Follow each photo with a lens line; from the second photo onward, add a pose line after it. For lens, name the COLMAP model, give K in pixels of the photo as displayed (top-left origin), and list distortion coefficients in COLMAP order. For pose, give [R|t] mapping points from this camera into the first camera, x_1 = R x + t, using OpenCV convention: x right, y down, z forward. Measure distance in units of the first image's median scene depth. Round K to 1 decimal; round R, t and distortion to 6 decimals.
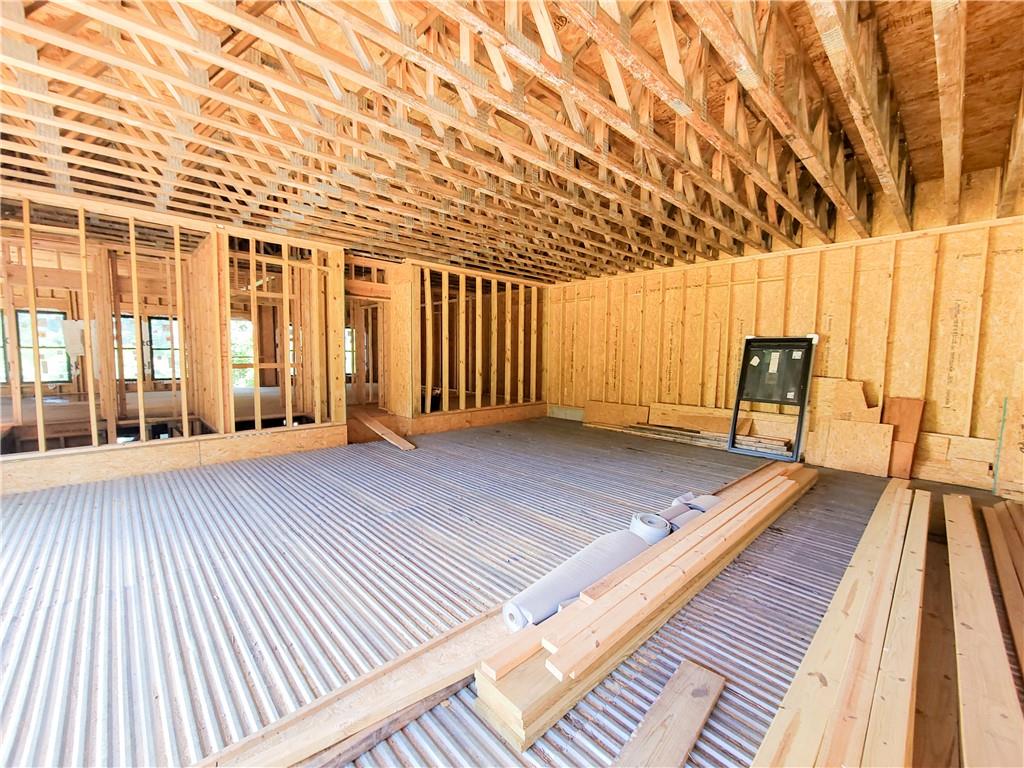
lens RADIAL K [[415.6, 0, 521.0], [0, 415.6, 386.6], [0, 0, 1]] dist [-0.002134, 0.000487]
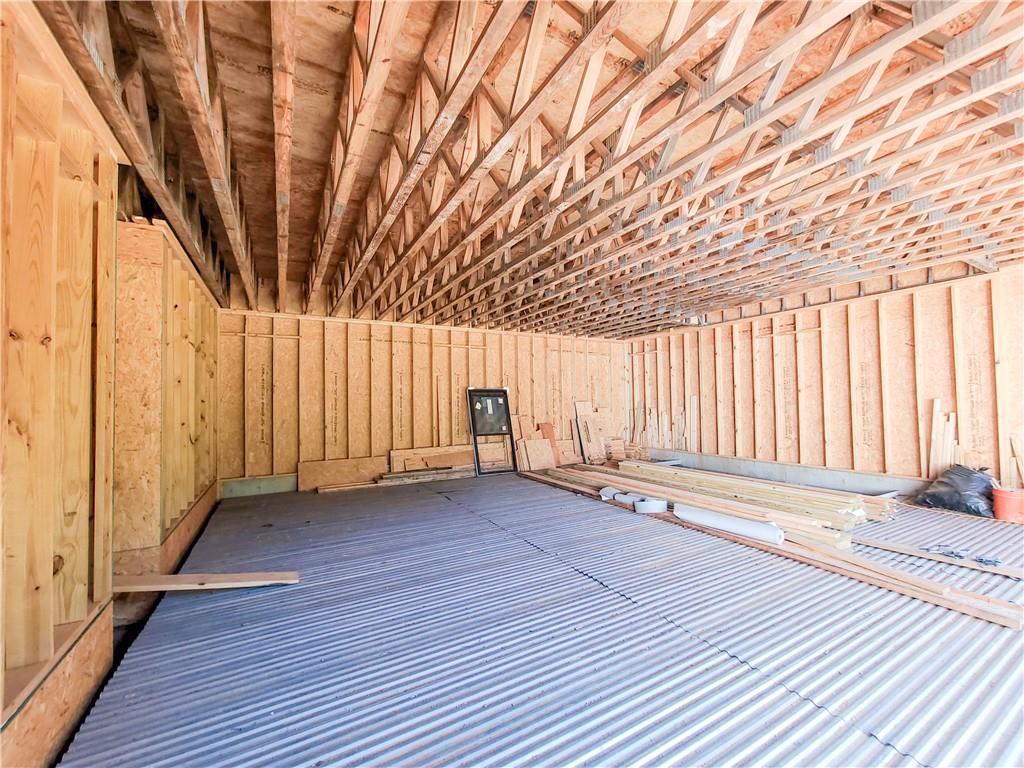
lens RADIAL K [[415.6, 0, 519.8], [0, 415.6, 389.7], [0, 0, 1]] dist [-0.002134, 0.000487]
pose [[0.246186, 0.013989, 0.969122, -0.756232], [0.095960, 0.994631, -0.038734, -0.051626], [-0.964461, 0.102532, 0.243522, 0.569023]]
